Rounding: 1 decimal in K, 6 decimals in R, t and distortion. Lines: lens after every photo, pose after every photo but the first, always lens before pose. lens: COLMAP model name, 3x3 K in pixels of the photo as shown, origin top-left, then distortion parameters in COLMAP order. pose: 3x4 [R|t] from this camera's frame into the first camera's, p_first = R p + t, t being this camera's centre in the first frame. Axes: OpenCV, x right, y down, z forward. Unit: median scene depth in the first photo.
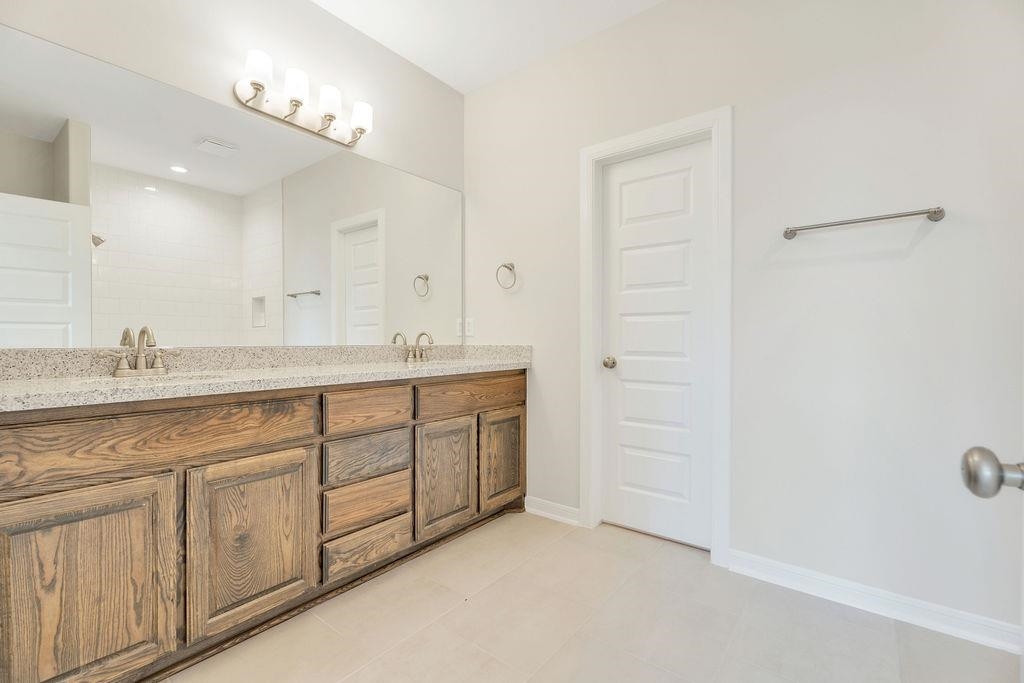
lens RADIAL K [[461.2, 0, 508.0], [0, 461.2, 346.4], [0, 0, 1]] dist [0.002033, 0.000425]
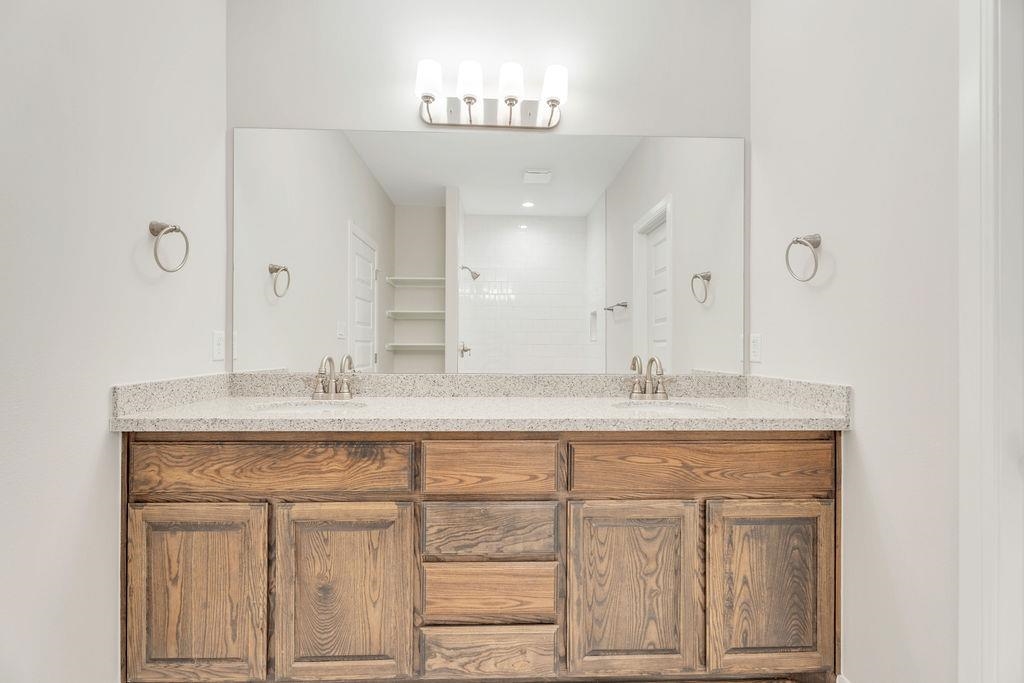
lens RADIAL K [[461.2, 0, 508.0], [0, 461.2, 346.4], [0, 0, 1]] dist [0.002033, 0.000425]
pose [[0.641222, 0.003001, -0.767349, 0.305430], [-0.014413, 0.999863, -0.008133, -0.056519], [0.767220, 0.016275, 0.641178, 0.569773]]
